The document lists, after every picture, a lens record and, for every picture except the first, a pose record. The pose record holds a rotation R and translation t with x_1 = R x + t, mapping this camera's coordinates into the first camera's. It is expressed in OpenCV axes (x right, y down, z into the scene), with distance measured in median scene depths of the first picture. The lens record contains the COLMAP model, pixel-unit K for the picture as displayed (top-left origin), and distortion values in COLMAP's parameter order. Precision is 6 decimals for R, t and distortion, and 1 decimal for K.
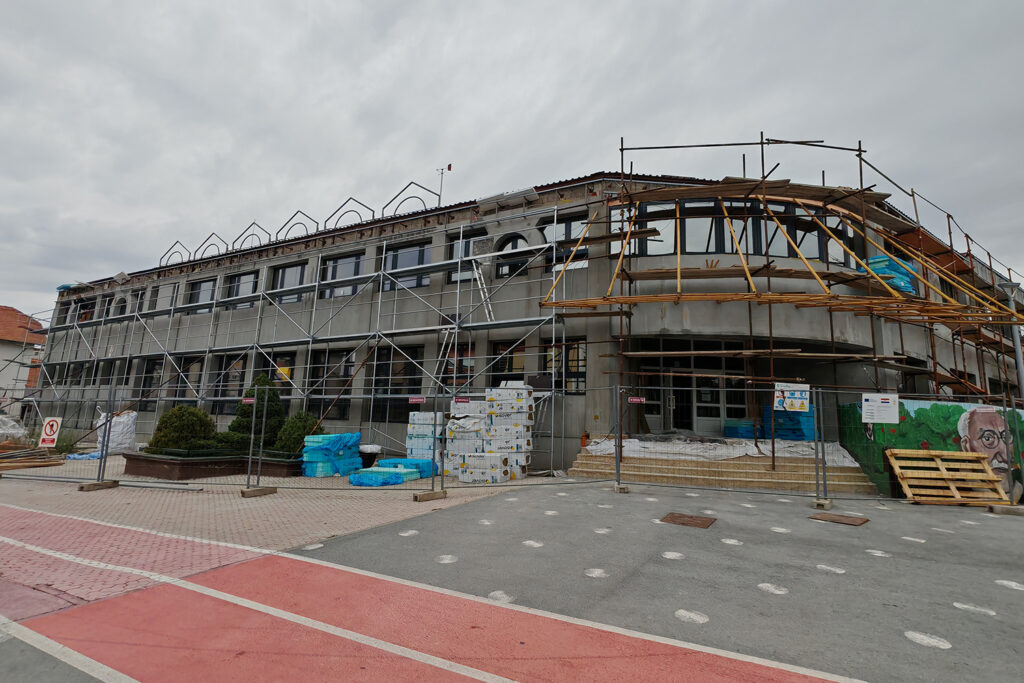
lens RADIAL K [[471.3, 0, 512.0], [0, 471.3, 341.5], [0, 0, 1]] dist [-0.002113, 0.000777]
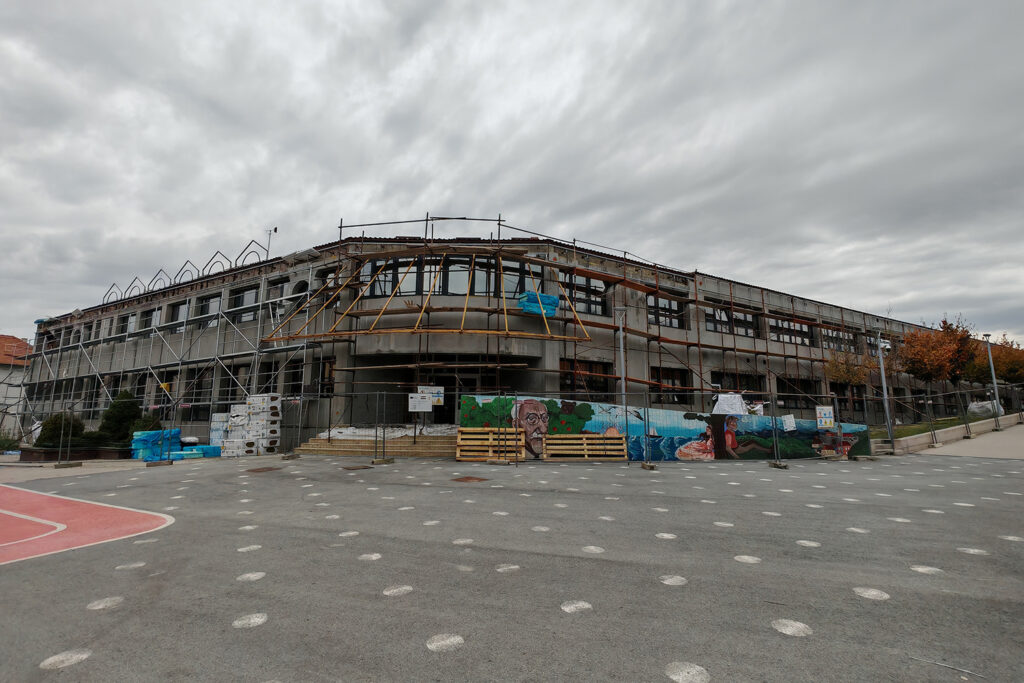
lens RADIAL K [[471.3, 0, 512.0], [0, 471.3, 341.5], [0, 0, 1]] dist [-0.002113, 0.000777]
pose [[0.998077, -0.039995, -0.047350, 0.642970], [0.040296, 0.999173, 0.005418, -0.035136], [0.047094, -0.007315, 0.998864, -0.331869]]
